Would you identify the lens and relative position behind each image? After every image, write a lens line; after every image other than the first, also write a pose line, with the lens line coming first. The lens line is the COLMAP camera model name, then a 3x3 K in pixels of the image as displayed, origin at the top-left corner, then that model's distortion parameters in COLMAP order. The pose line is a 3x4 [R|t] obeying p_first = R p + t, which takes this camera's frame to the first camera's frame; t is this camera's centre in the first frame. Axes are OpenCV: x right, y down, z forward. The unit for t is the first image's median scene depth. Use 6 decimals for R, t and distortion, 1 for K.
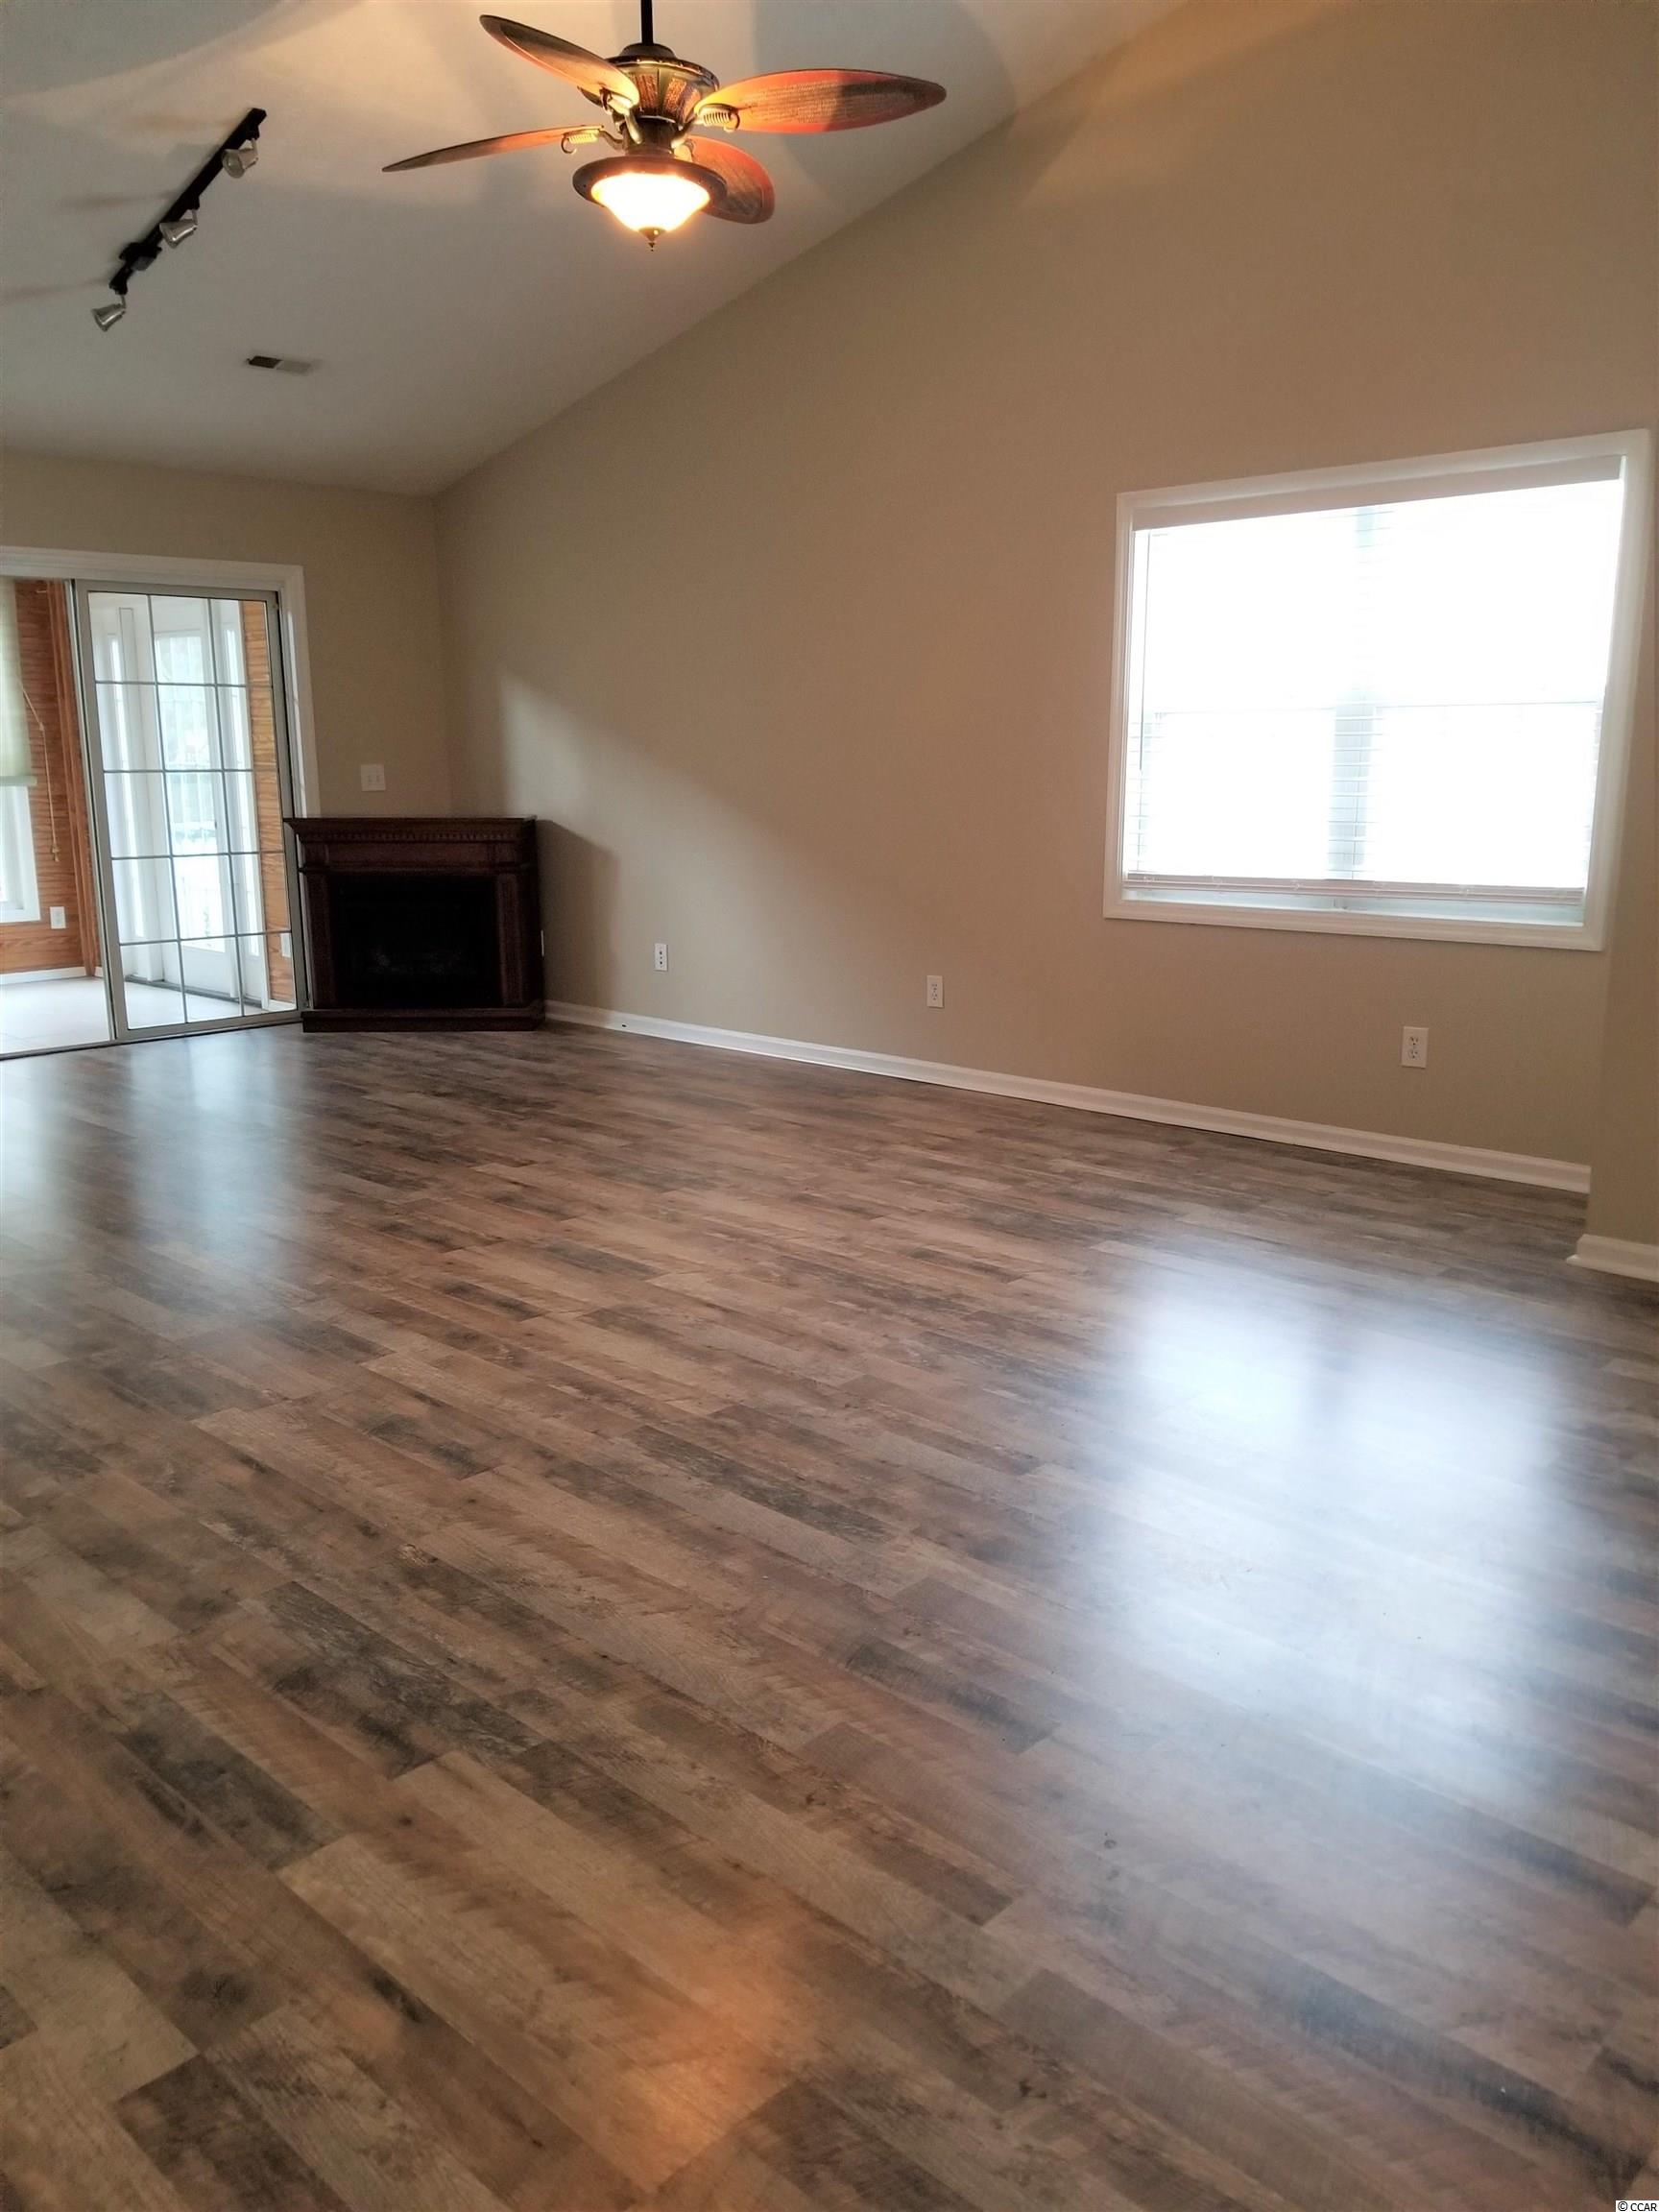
lens RADIAL K [[1717.6, 0, 853.6], [0, 1717.6, 1108.0], [0, 0, 1]] dist [0.099823, -0.183752]
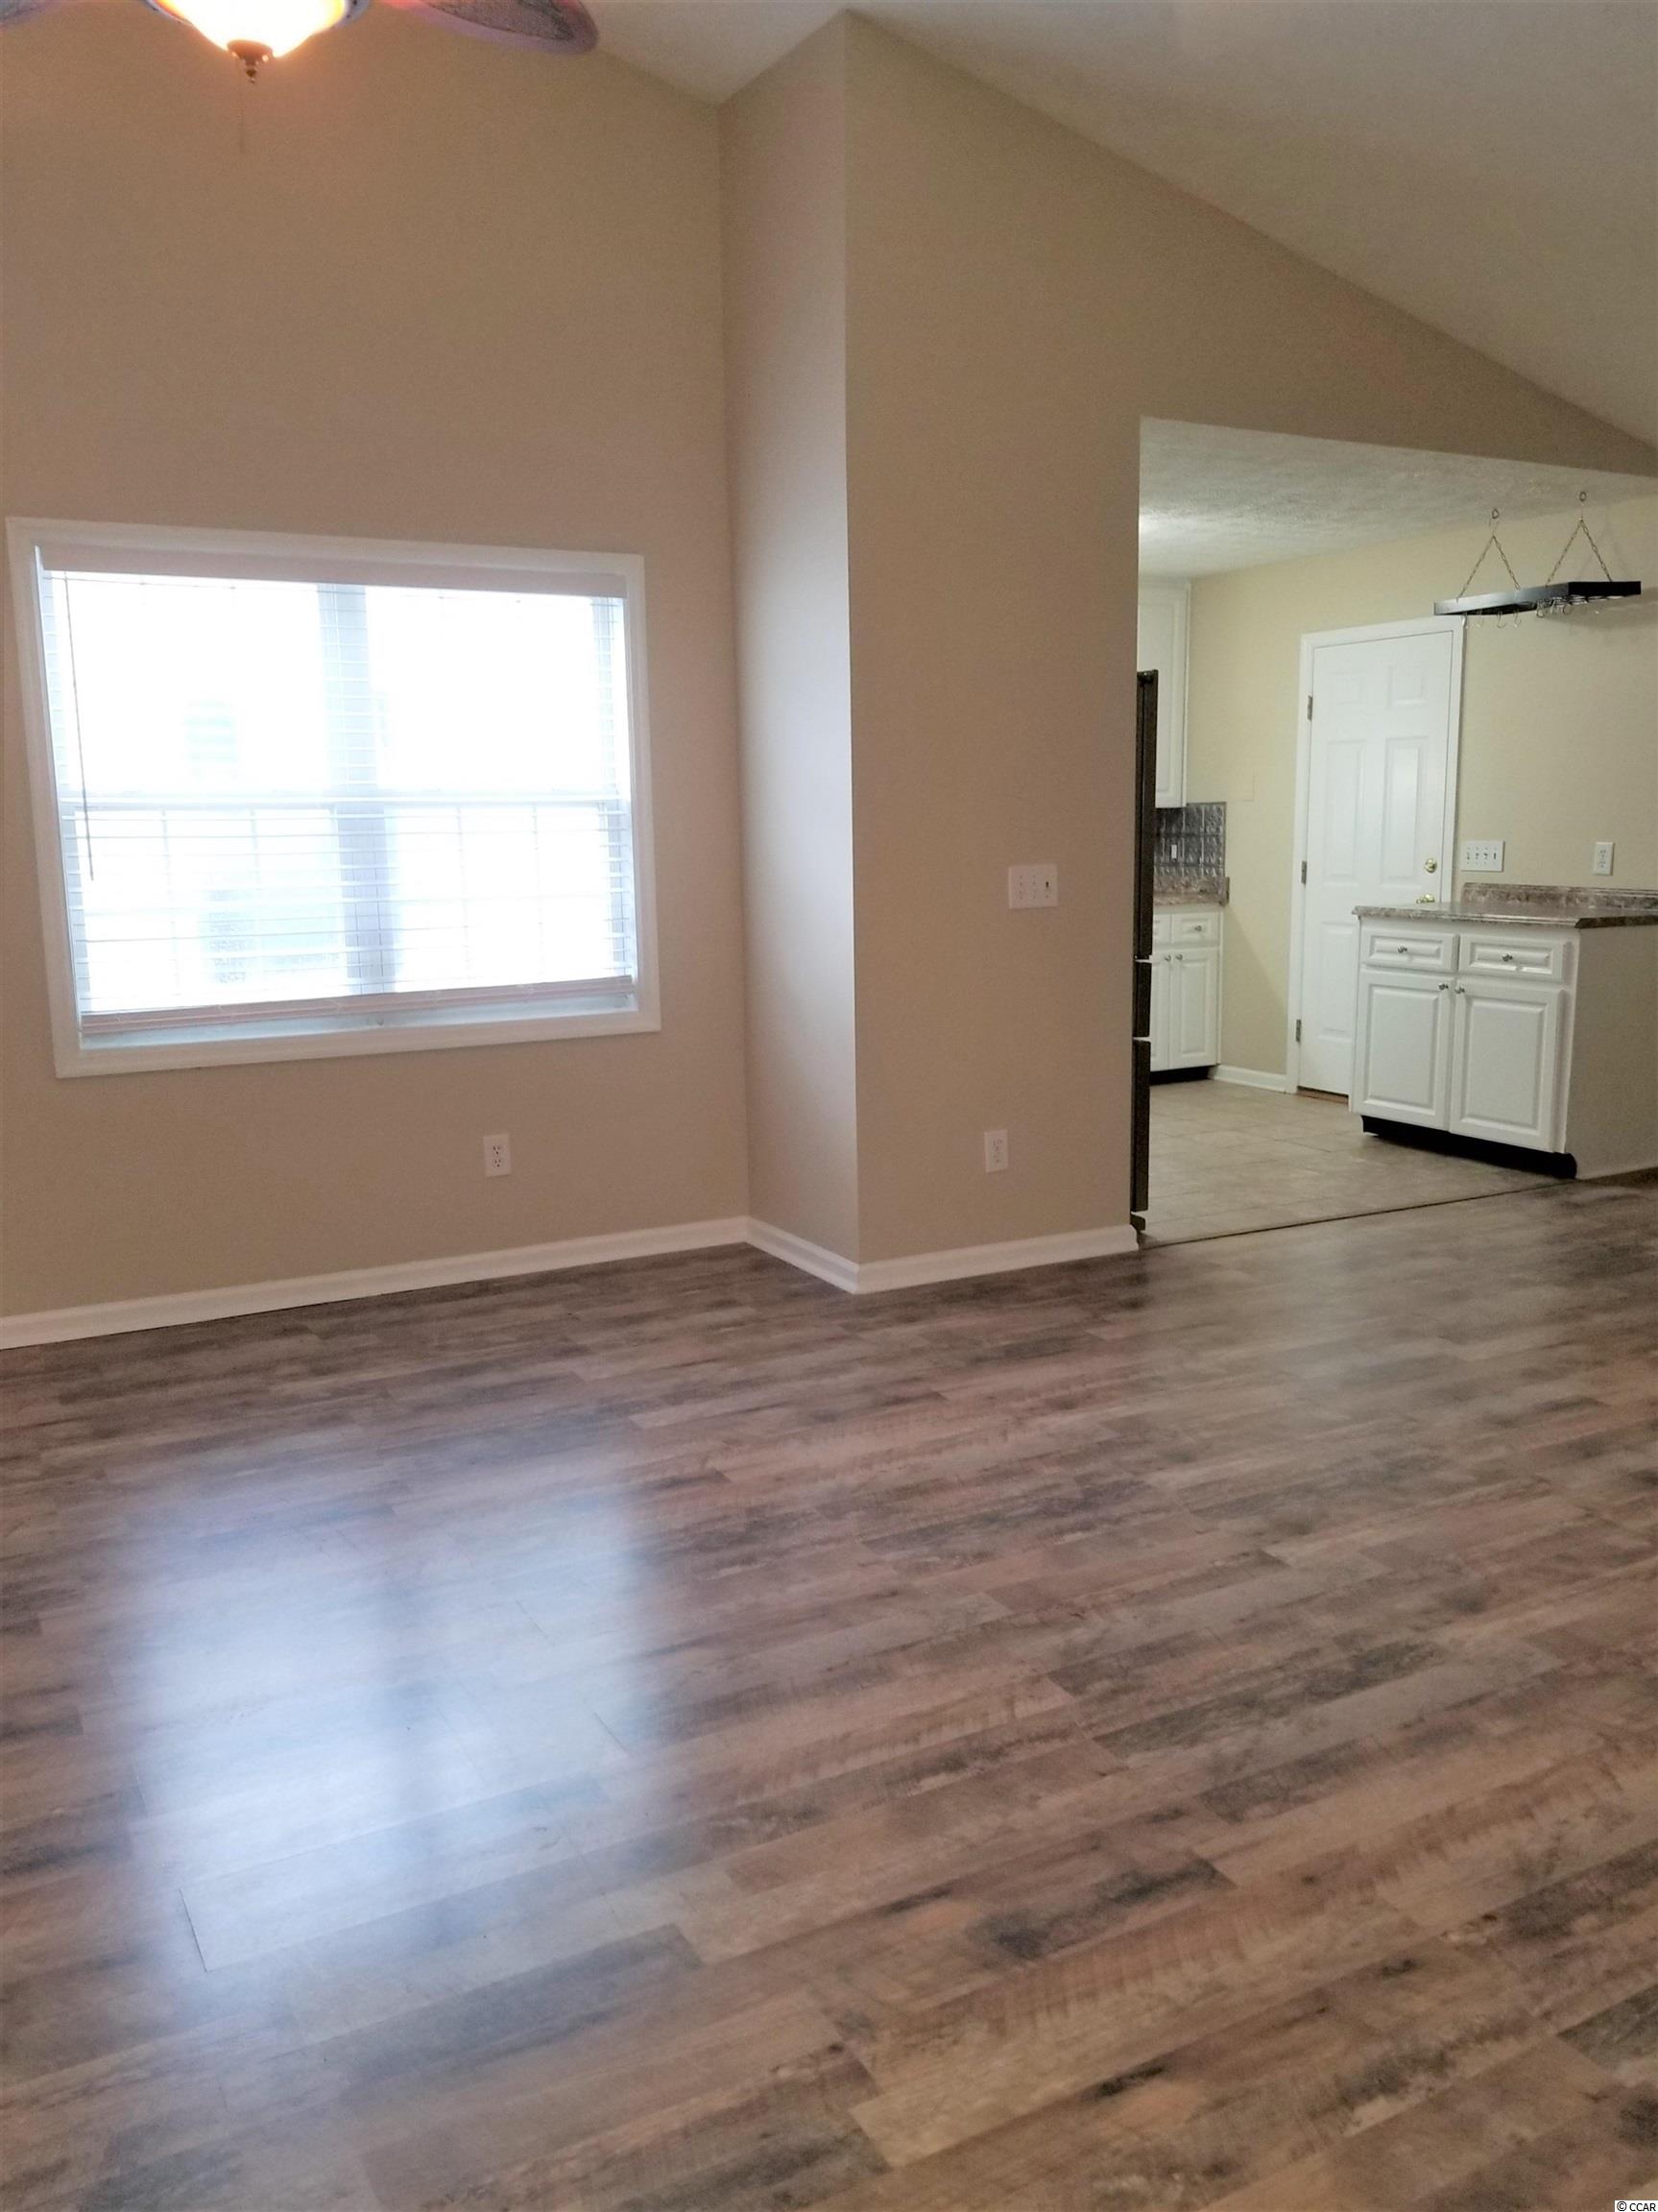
lens RADIAL K [[1753.1, 0, 844.8], [0, 1753.1, 1100.4], [0, 0, 1]] dist [0.081620, -0.133471]
pose [[0.307998, -0.158798, 0.938041, -0.691181], [0.206101, 0.973695, 0.097162, -0.157222], [-0.928795, 0.163405, 0.332624, 0.642508]]
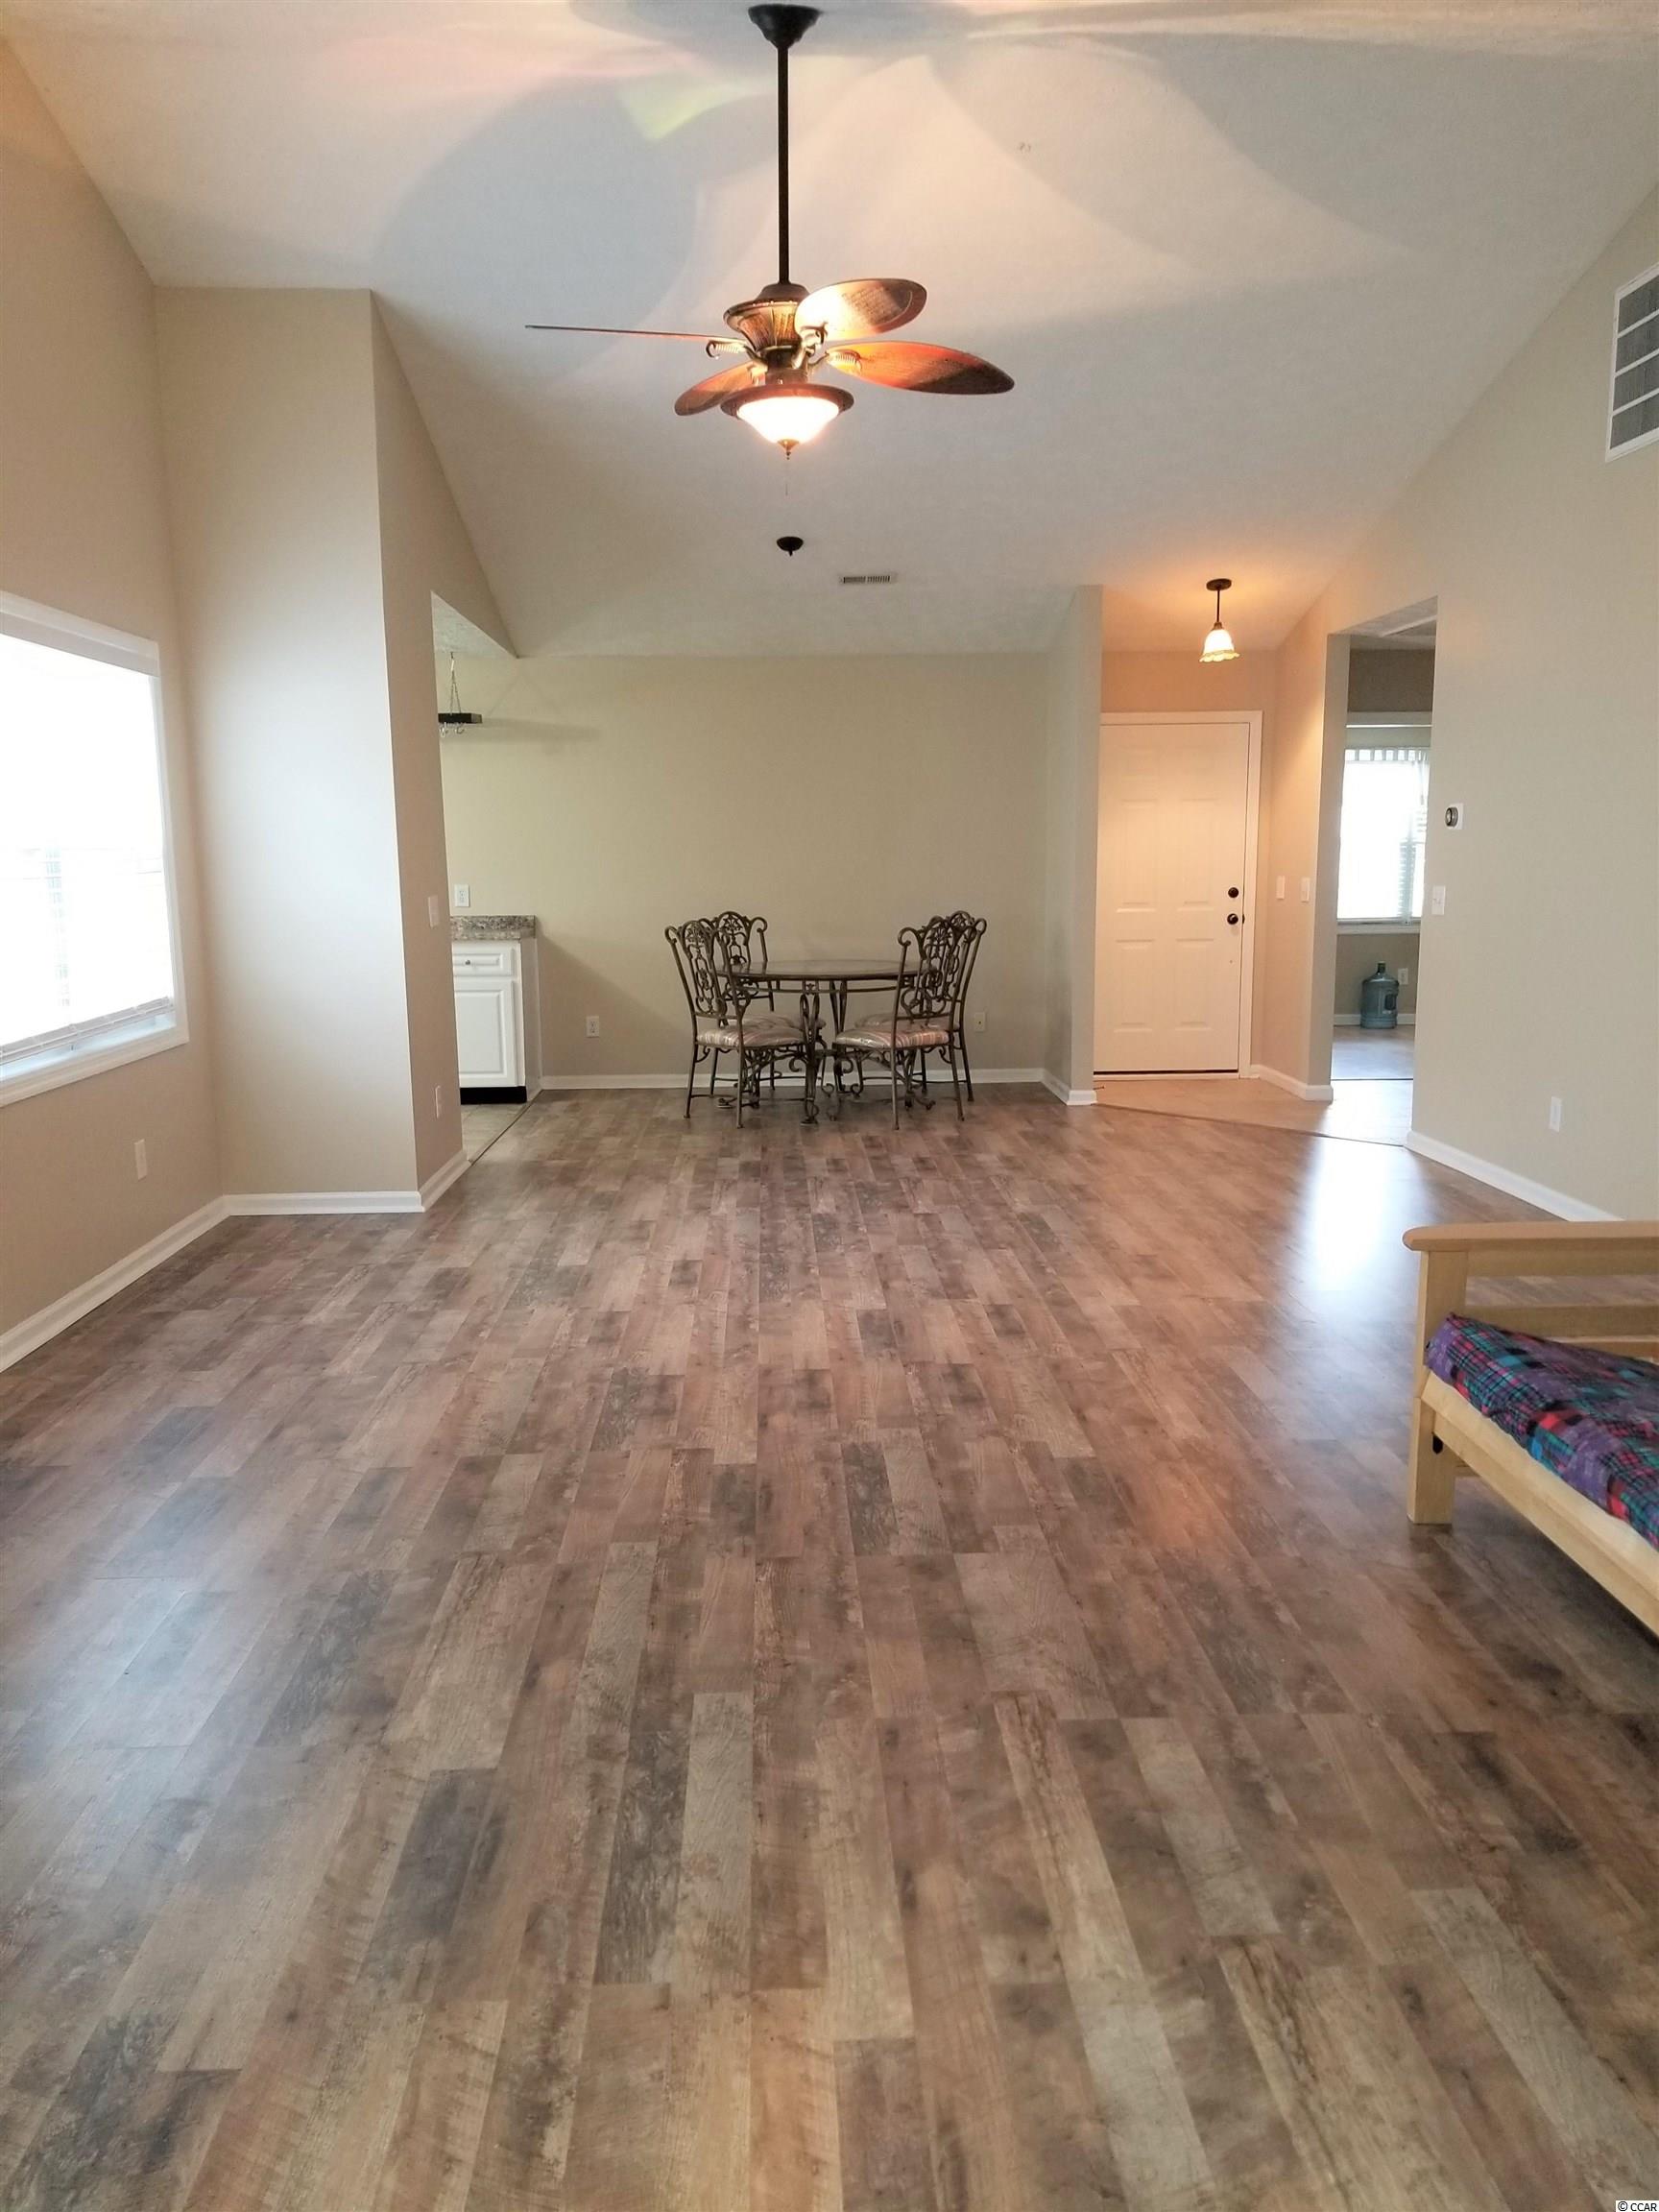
lens RADIAL K [[1720.9, 0, 841.4], [0, 1720.9, 1129.6], [0, 0, 1]] dist [0.076667, -0.120933]
pose [[-0.716983, -0.102634, 0.689494, -0.966913], [0.151716, 0.942417, 0.298048, -0.406303], [-0.680381, 0.318302, -0.660126, 1.851259]]
